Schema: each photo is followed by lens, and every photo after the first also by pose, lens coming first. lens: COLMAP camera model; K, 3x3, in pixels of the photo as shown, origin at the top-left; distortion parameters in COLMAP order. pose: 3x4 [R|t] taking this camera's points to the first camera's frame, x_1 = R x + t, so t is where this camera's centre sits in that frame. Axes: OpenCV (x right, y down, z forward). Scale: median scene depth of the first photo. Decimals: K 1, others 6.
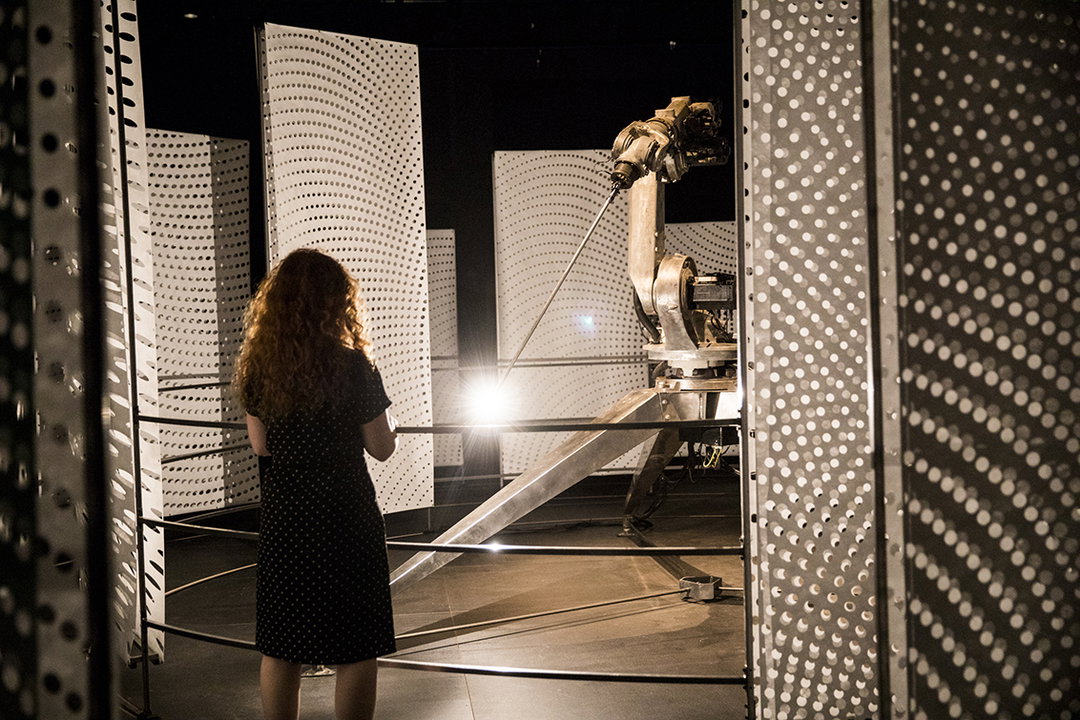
lens RADIAL K [[1371.5, 0, 540.0], [0, 1371.5, 360.0], [0, 0, 1]] dist [0.099706, -0.028415]
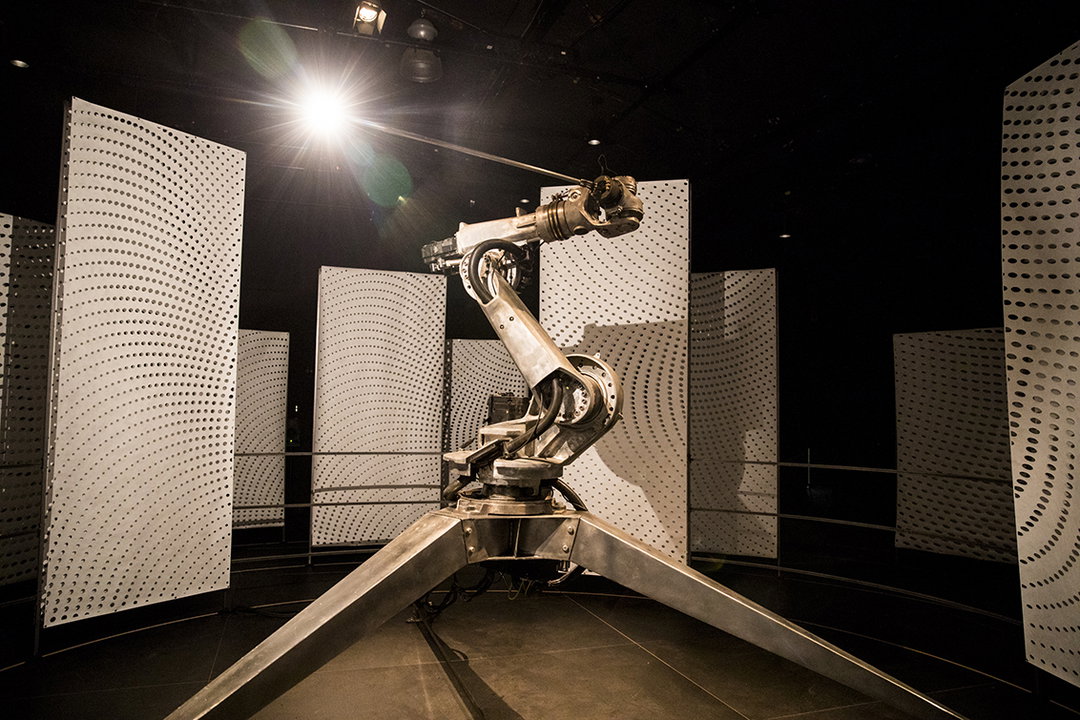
lens RADIAL K [[801.9, 0, 537.5], [0, 801.9, 334.0], [0, 0, 1]] dist [-0.072659, 0.004864]
pose [[0.978647, 0.061920, 0.196000, 0.022917], [-0.037410, 0.991277, -0.126371, -0.017339], [-0.202115, 0.116340, 0.972427, 0.374535]]
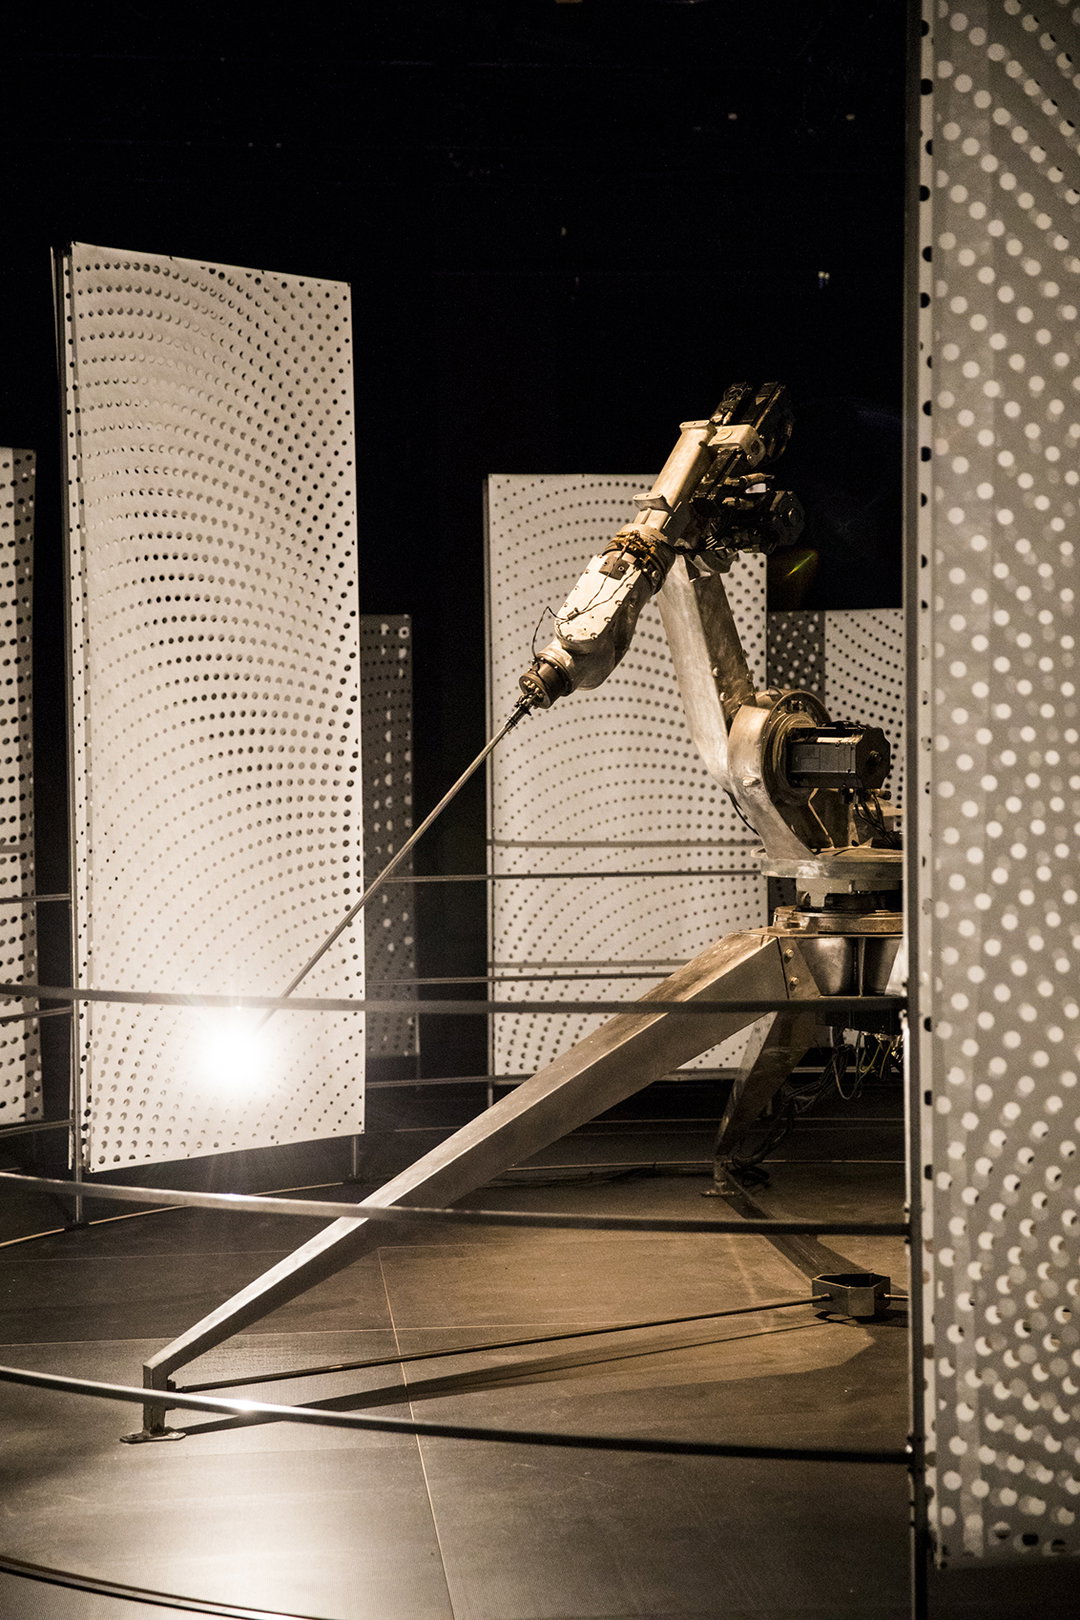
lens RADIAL K [[2639.2, 0, 533.2], [0, 2639.2, 811.0], [0, 0, 1]] dist [0.161637, 0.082468]
pose [[0.999764, 0.017172, -0.013340, 0.000982], [-0.017368, 0.999742, -0.014672, -0.006431], [0.013084, 0.014900, 0.999803, -0.043777]]
